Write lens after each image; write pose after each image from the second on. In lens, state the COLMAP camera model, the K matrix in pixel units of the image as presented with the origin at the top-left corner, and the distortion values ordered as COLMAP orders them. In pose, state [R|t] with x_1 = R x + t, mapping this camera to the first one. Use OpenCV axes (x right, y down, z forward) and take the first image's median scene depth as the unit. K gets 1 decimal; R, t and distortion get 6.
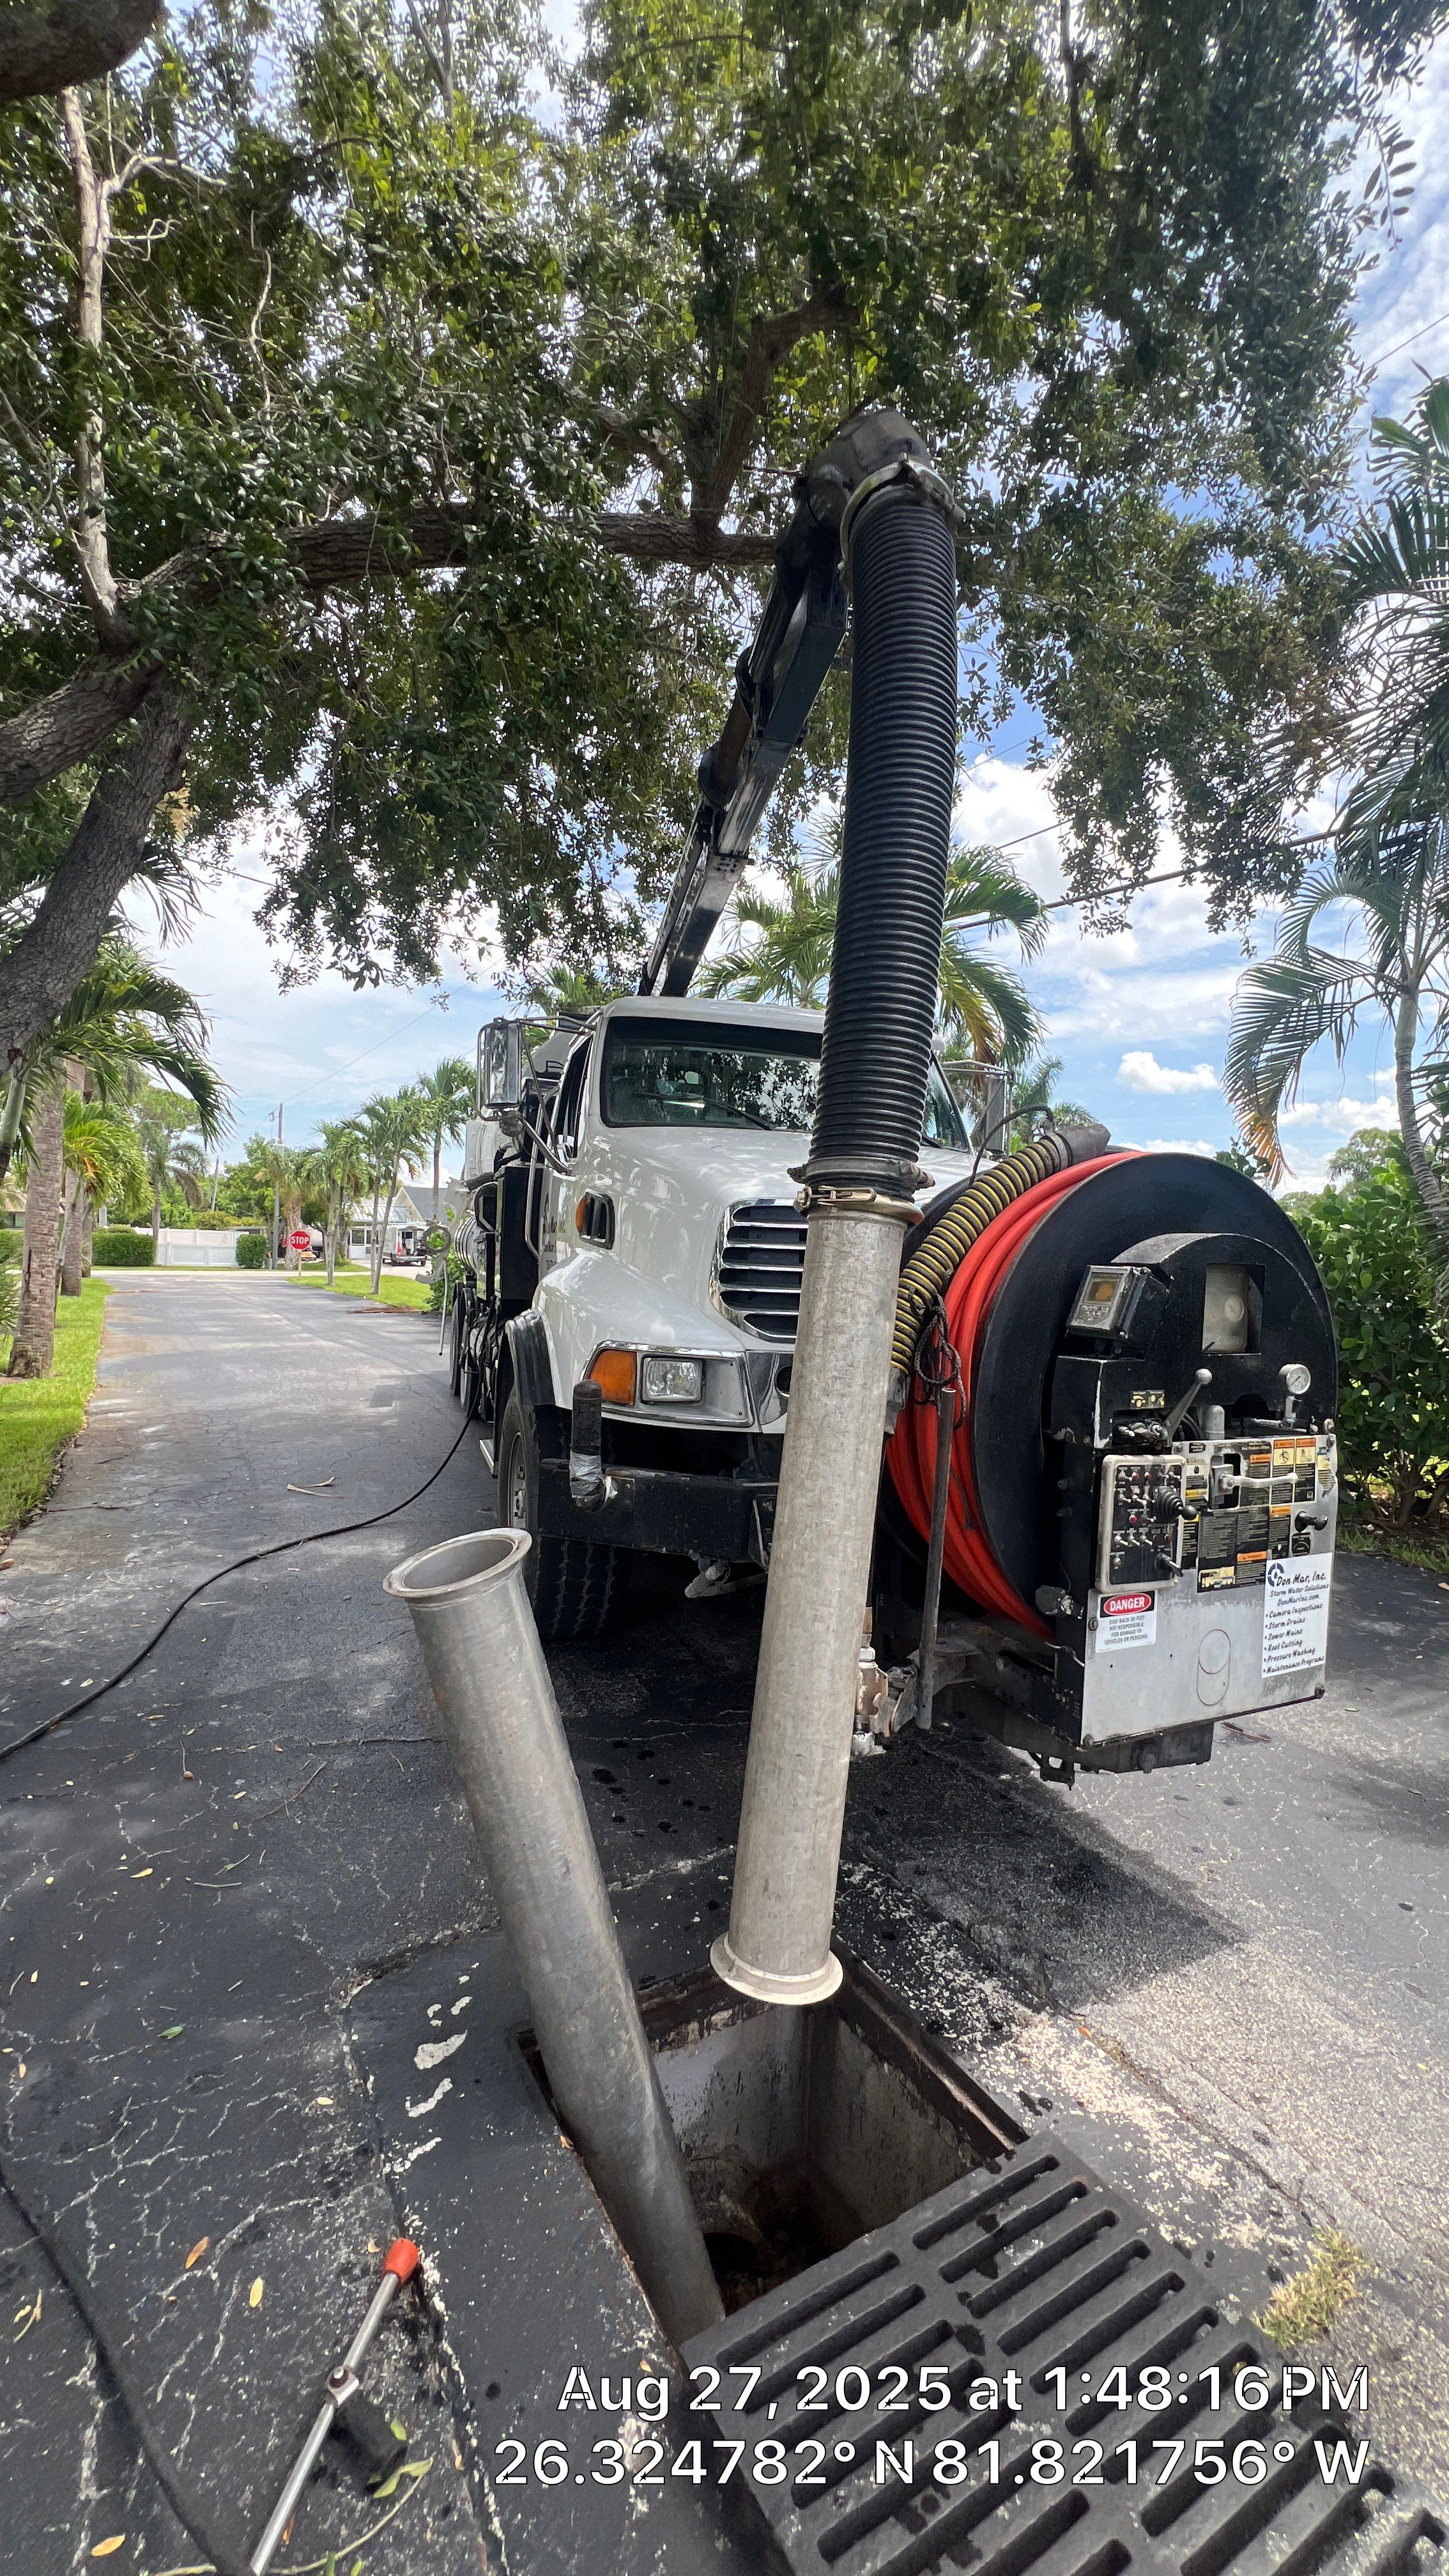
lens RADIAL K [[1029.0, 0, 728.9], [0, 1029.0, 1284.8], [0, 0, 1]] dist [-0.000383, 0.000864]
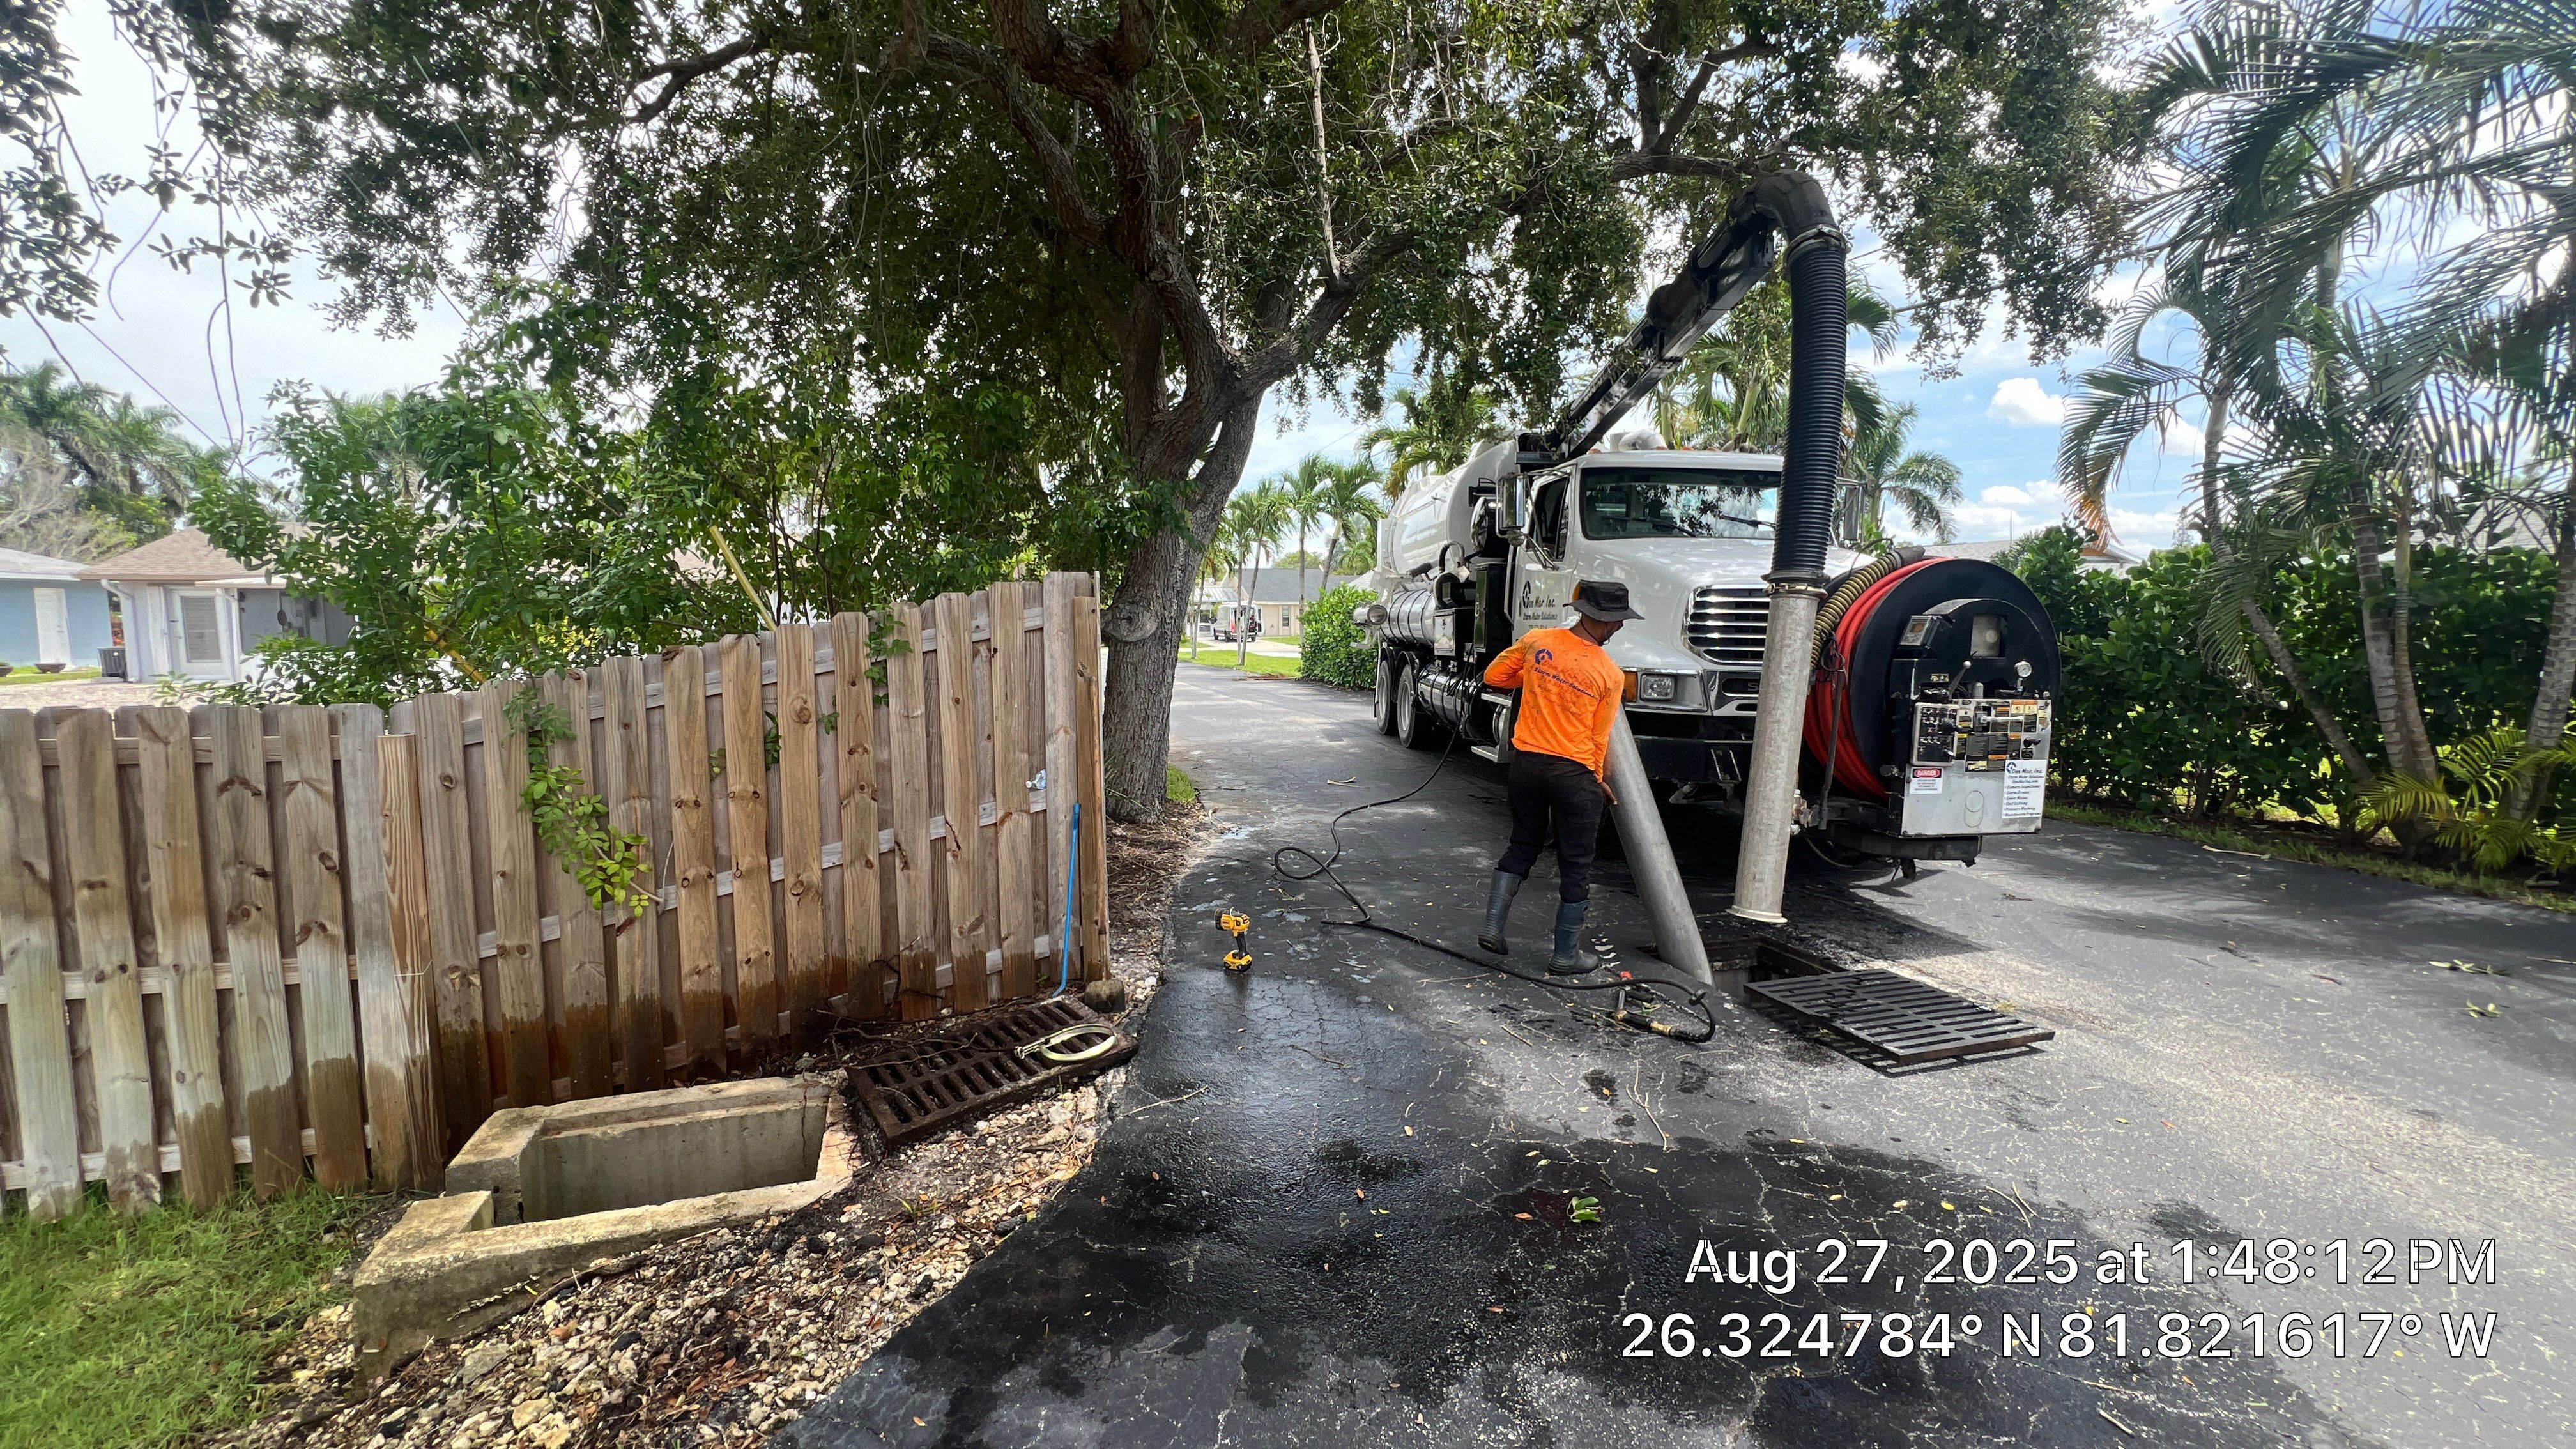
lens RADIAL K [[1029.0, 0, 1285.2], [0, 1029.0, 718.9], [0, 0, 1]] dist [-0.000383, 0.000864]
pose [[0.972767, -0.000507, -0.231785, -0.383465], [0.014005, 0.998299, 0.056593, 0.051858], [0.231363, -0.058298, 0.971119, -1.274163]]
